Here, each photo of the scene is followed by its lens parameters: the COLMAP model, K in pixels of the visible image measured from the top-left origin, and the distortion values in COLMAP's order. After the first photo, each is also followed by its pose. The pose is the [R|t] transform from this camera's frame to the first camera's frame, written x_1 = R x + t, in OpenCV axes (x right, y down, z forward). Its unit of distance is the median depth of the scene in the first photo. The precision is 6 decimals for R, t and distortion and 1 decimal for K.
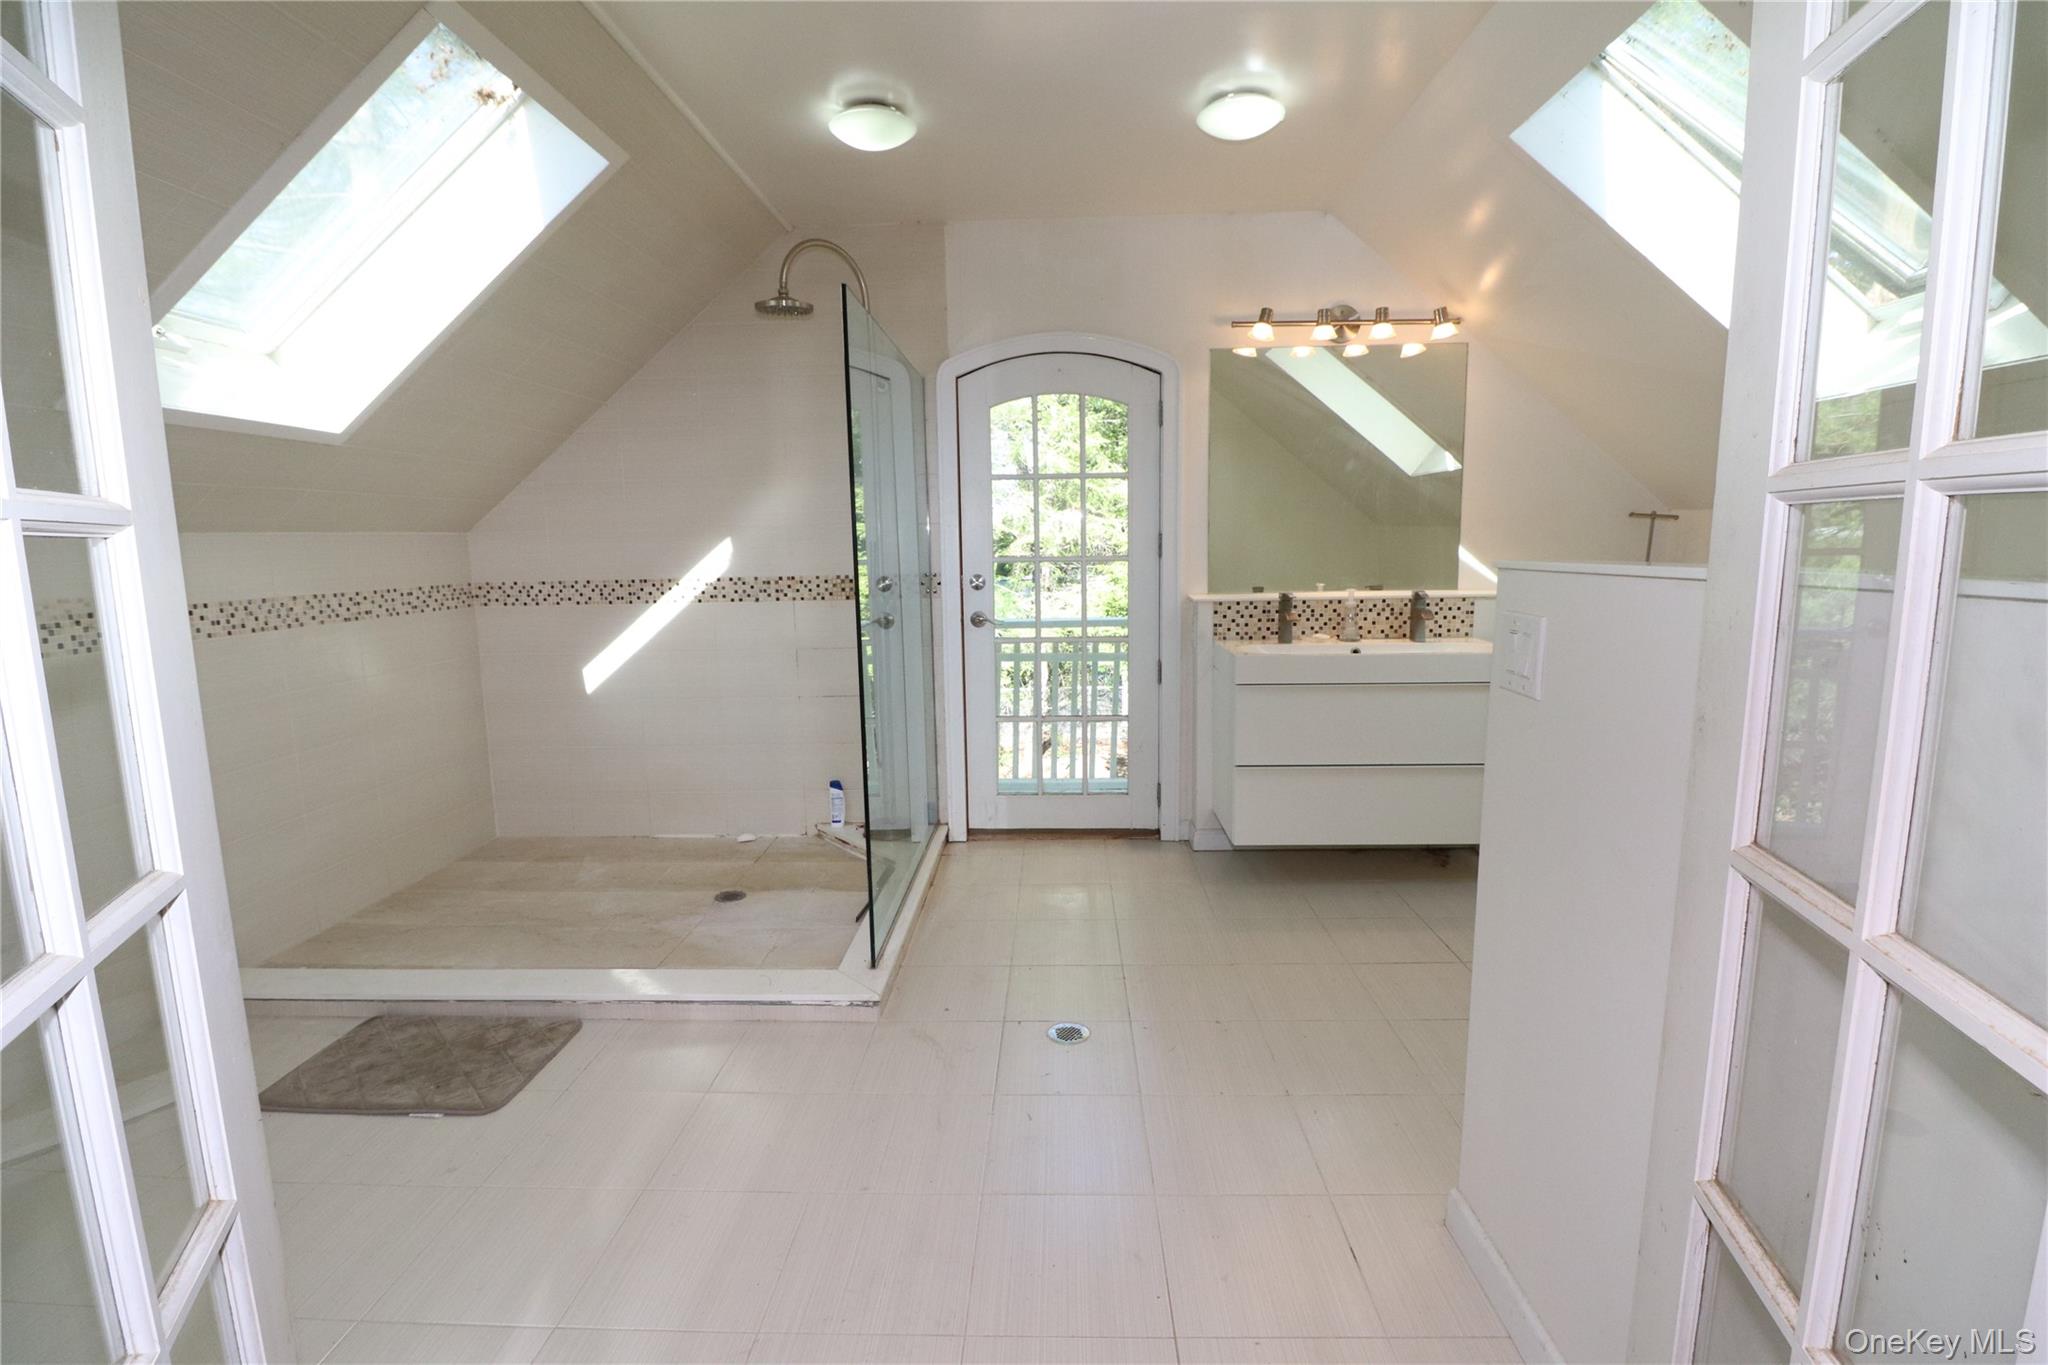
lens RADIAL K [[944.3, 0, 1035.9], [0, 944.3, 682.7], [0, 0, 1]] dist [-0.004281, -0.011611]
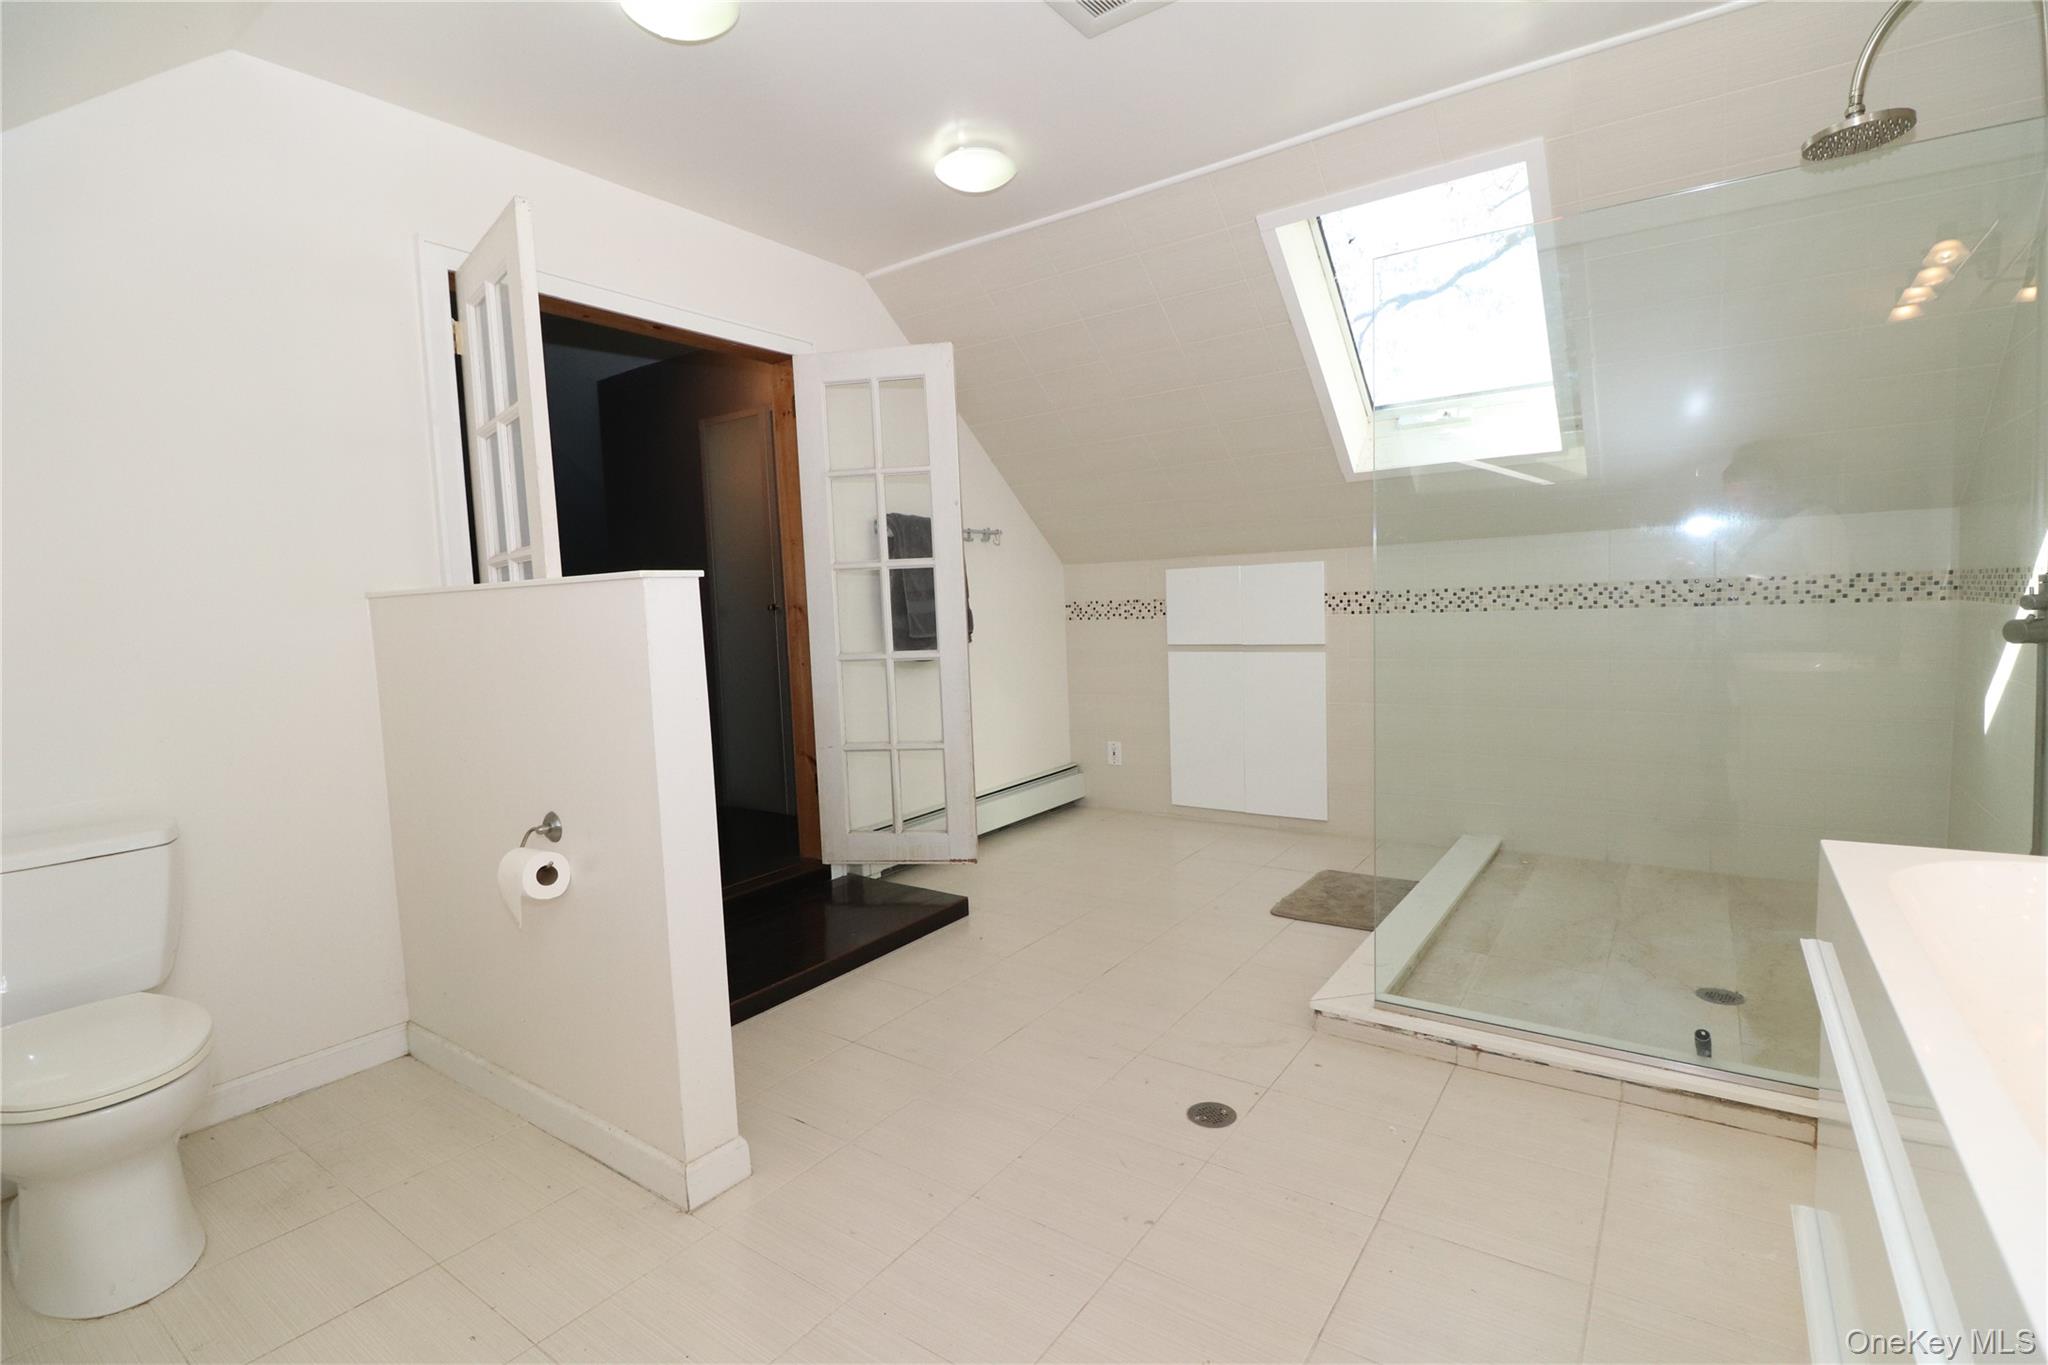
lens RADIAL K [[944.3, 0, 1036.0], [0, 944.3, 676.0], [0, 0, 1]] dist [-0.004281, -0.011611]
pose [[-0.550515, 0.098498, -0.828995, 0.499056], [-0.079774, 0.982264, 0.169685, -0.092473], [0.831005, 0.159546, -0.532893, 0.810179]]
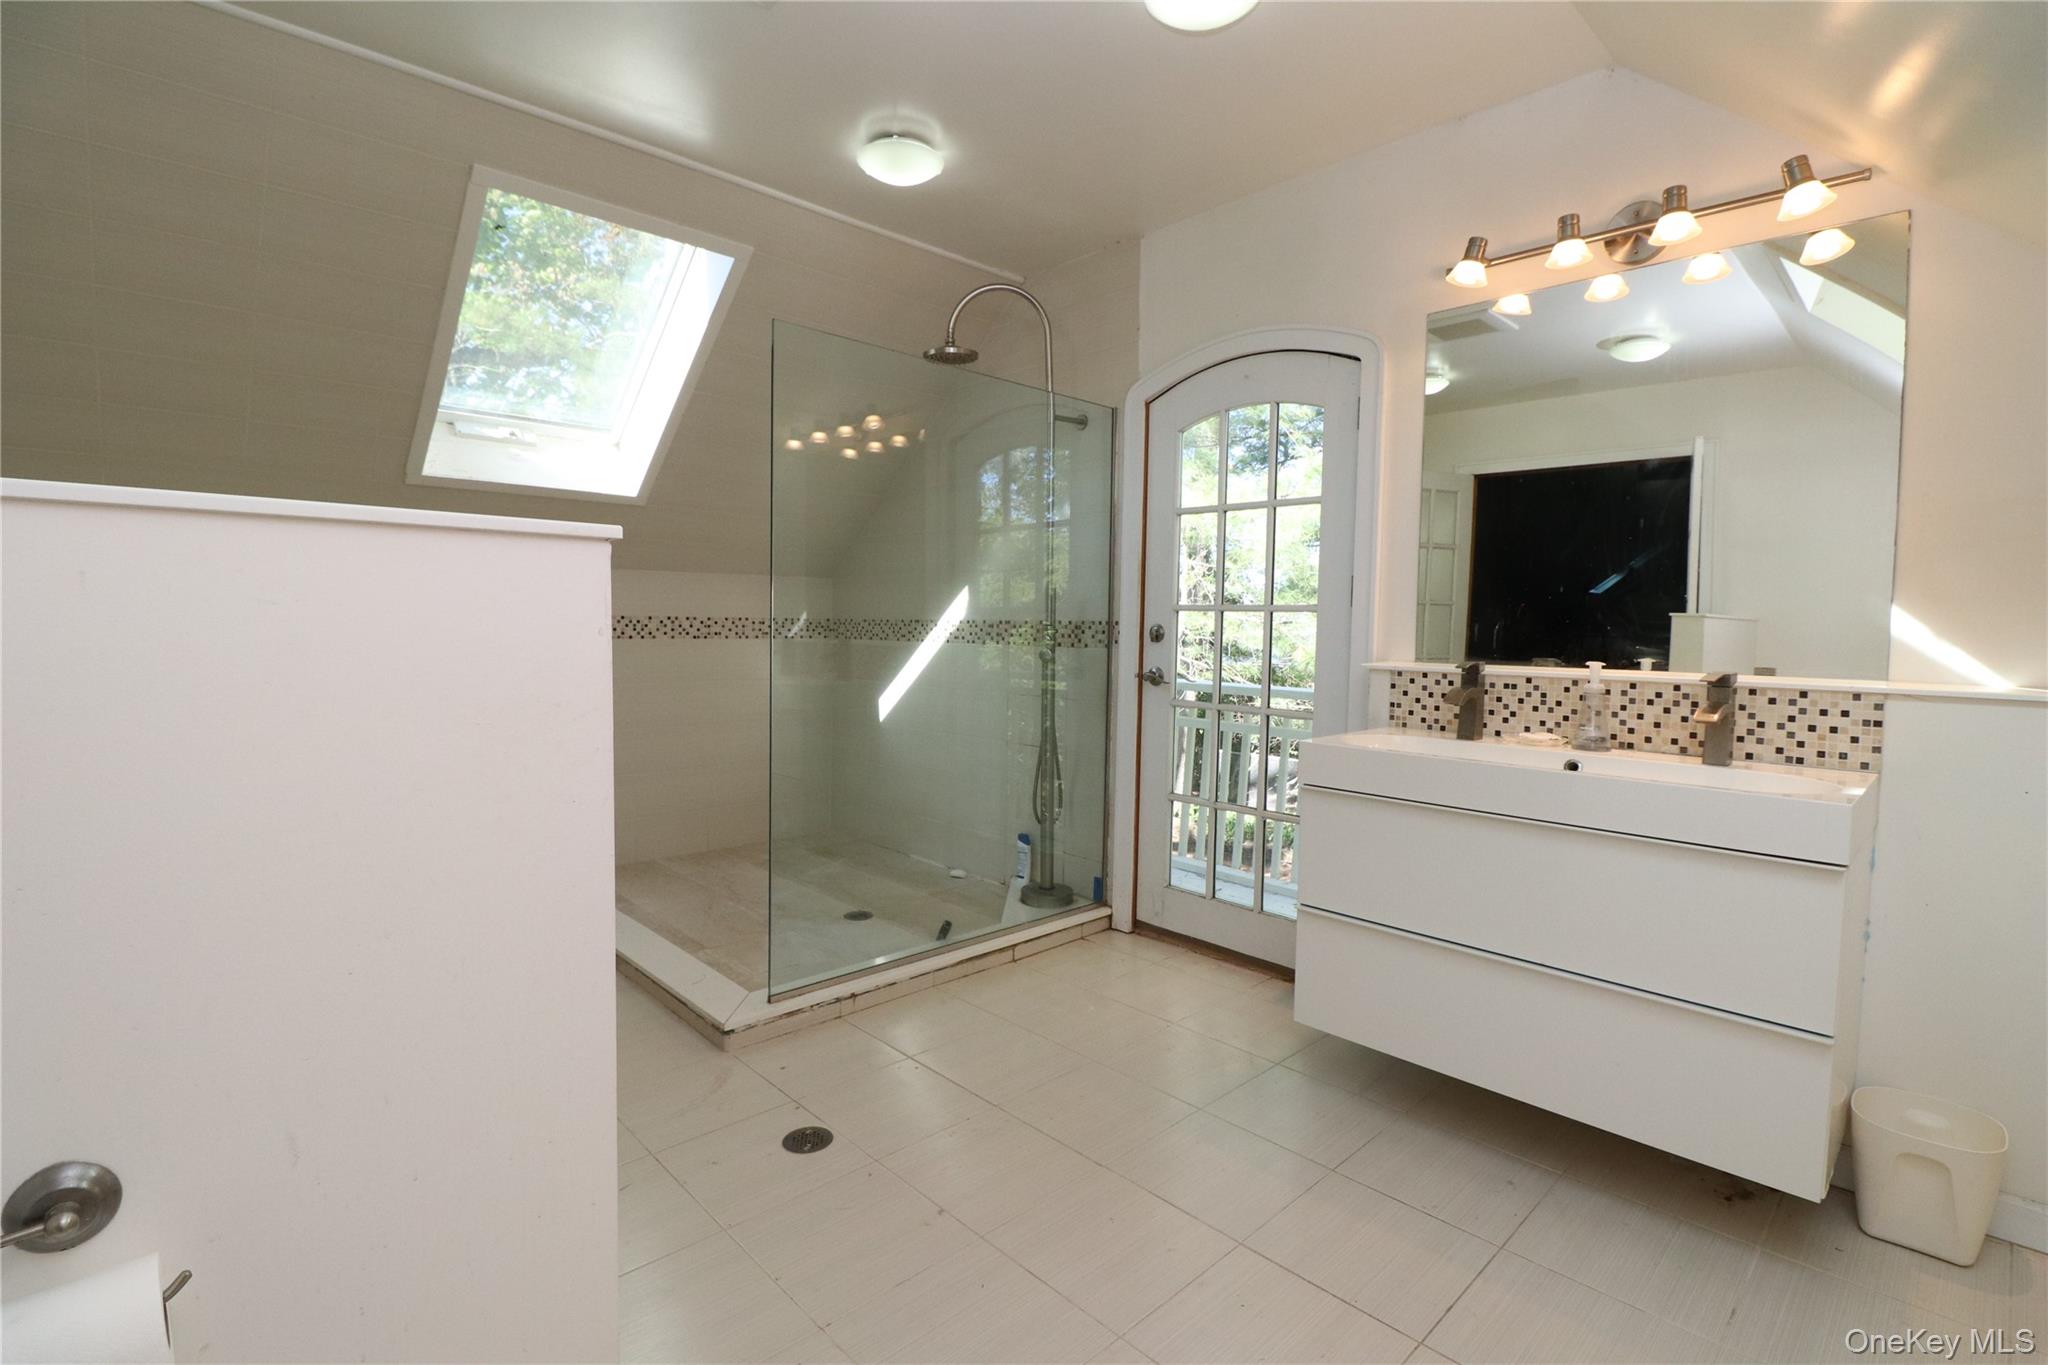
lens RADIAL K [[944.3, 0, 1031.8], [0, 944.3, 681.5], [0, 0, 1]] dist [-0.004281, -0.011611]
pose [[0.713278, 0.072176, -0.697156, 0.469325], [-0.130871, 0.990905, -0.031310, -0.021251], [0.688555, 0.113570, 0.716236, 0.314580]]
